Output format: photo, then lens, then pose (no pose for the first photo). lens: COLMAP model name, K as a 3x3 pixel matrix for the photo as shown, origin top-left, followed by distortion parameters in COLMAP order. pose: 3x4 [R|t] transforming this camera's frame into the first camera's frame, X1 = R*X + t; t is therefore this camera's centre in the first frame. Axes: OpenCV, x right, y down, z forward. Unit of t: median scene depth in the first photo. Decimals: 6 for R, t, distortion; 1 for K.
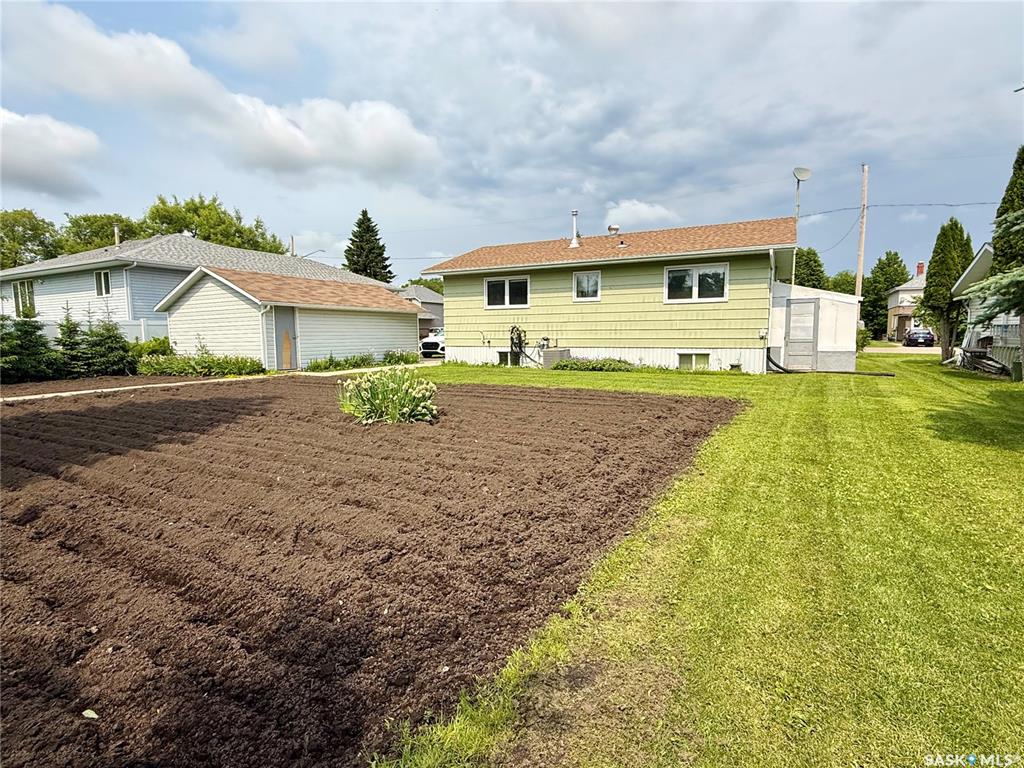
lens RADIAL K [[504.3, 0, 513.8], [0, 504.3, 385.5], [0, 0, 1]] dist [0.000683, 0.000145]
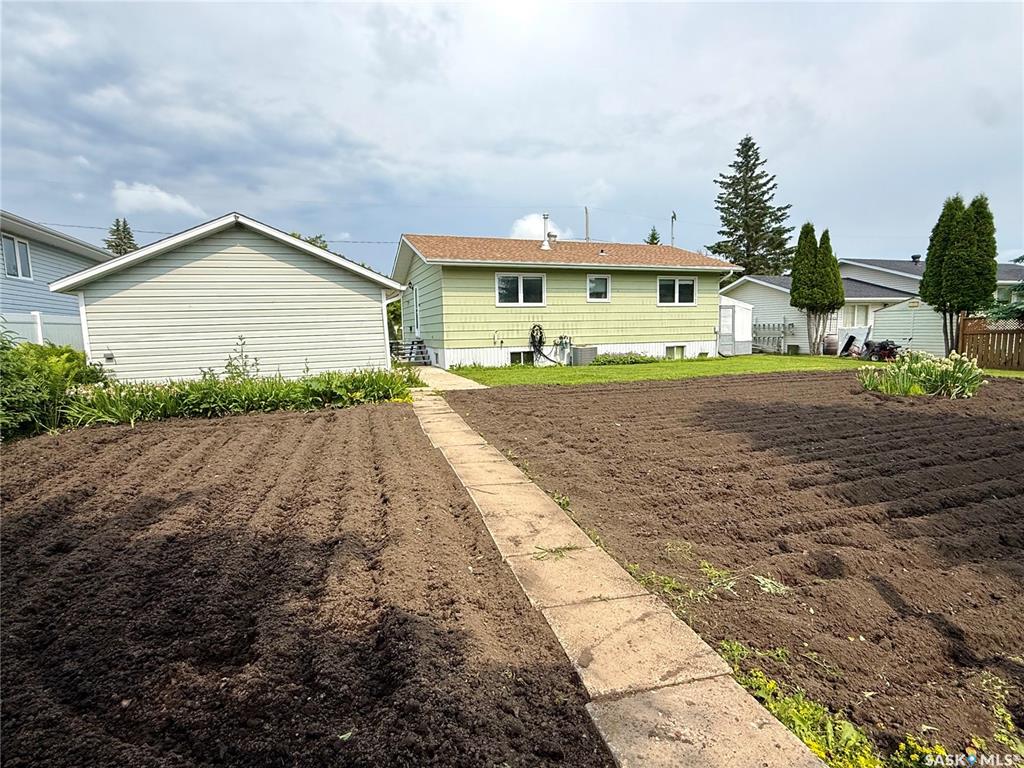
lens RADIAL K [[520.5, 0, 513.2], [0, 520.5, 386.9], [0, 0, 1]] dist [0.001445, 0.000438]
pose [[0.677785, -0.084017, 0.730444, -0.765213], [0.093560, 0.995229, 0.027659, -0.030039], [-0.729283, 0.049594, 0.682412, 0.348886]]
